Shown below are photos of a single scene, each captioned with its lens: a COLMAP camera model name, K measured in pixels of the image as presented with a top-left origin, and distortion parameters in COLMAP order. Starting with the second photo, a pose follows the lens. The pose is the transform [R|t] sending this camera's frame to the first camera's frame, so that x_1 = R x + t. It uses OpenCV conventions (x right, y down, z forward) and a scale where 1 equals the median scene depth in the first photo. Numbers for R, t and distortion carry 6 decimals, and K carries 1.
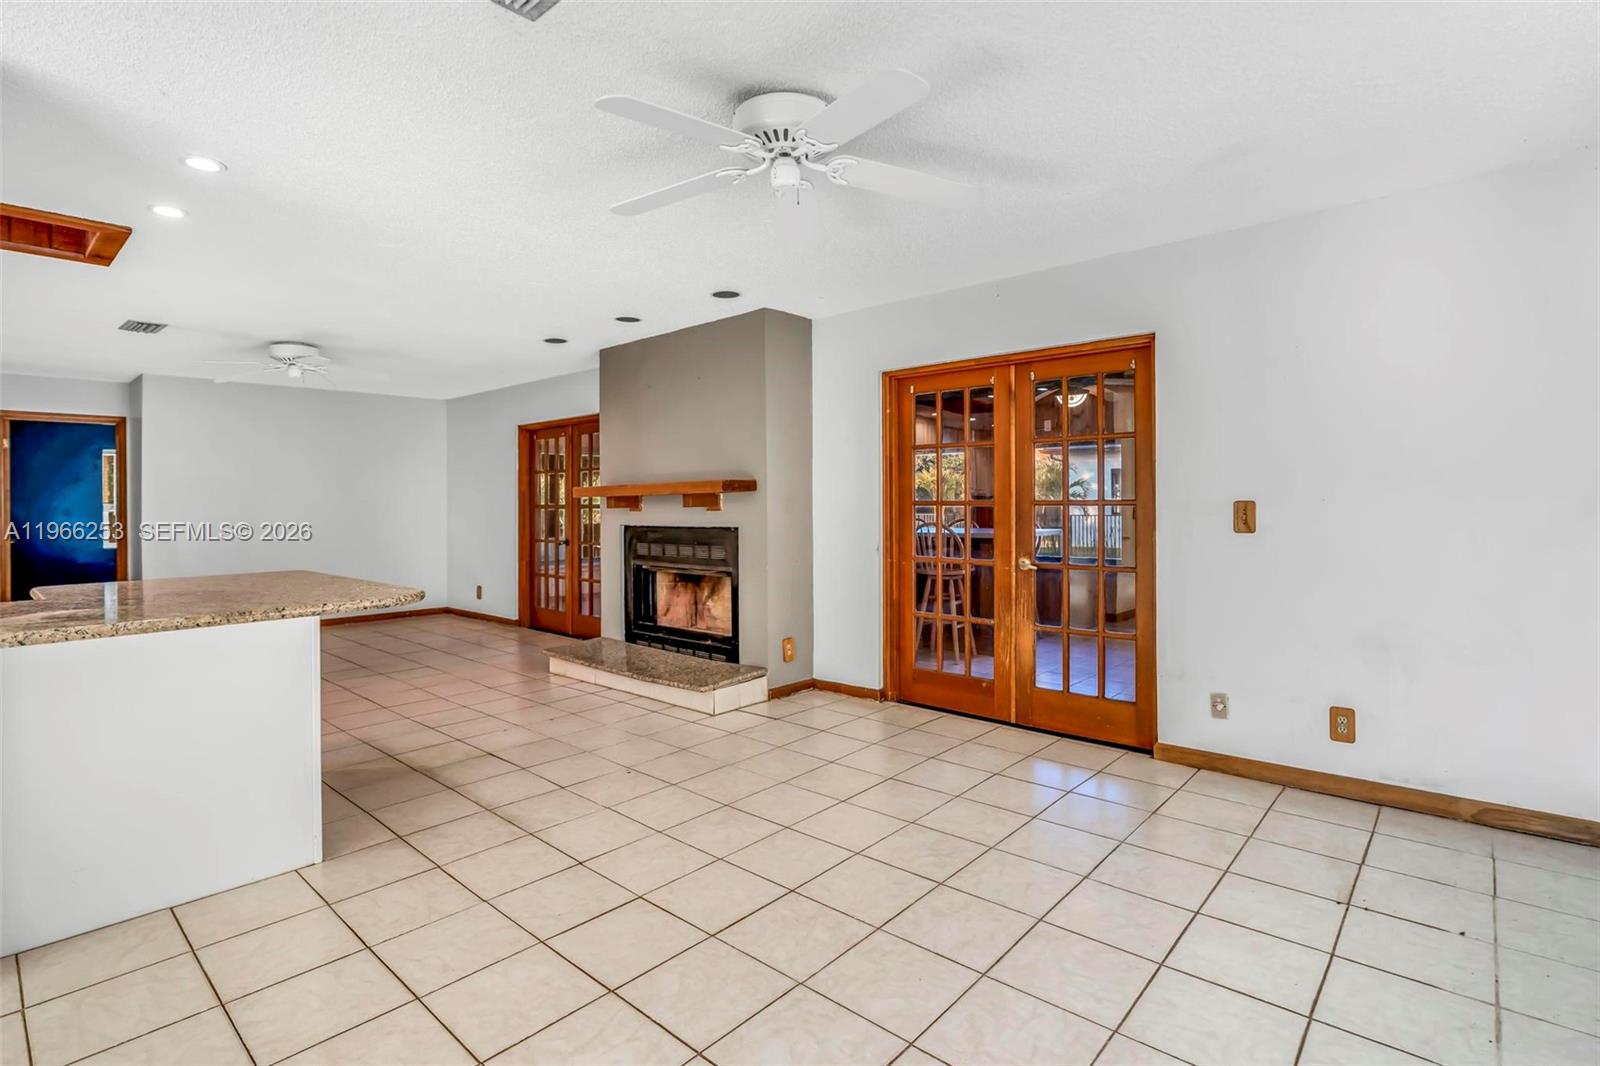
lens RADIAL K [[773.5, 0, 800.0], [0, 773.5, 533.0], [0, 0, 1]] dist [0.000175, -0.000062]
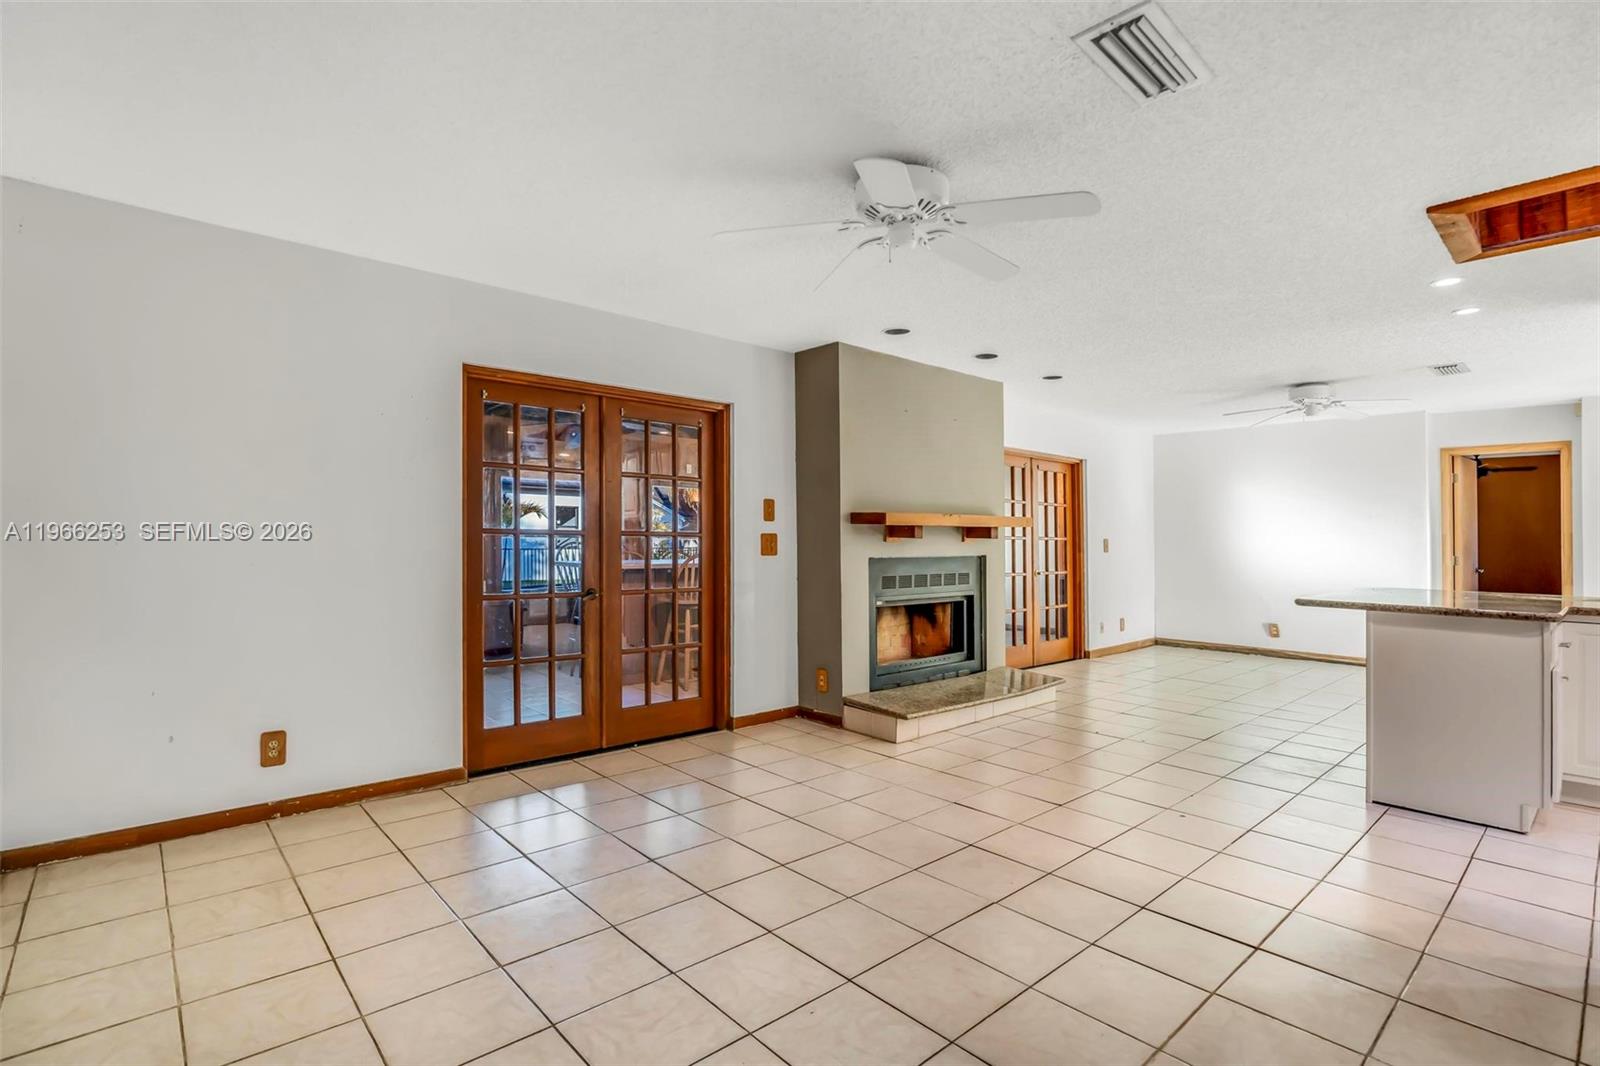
lens RADIAL K [[763.0, 0, 800.0], [0, 763.0, 533.0], [0, 0, 1]] dist [-0.017087, -0.000163]
pose [[0.115749, 0.010808, 0.993220, -0.628221], [0.024165, 0.999614, -0.013694, -0.017192], [-0.992984, 0.025586, 0.115443, 0.560176]]
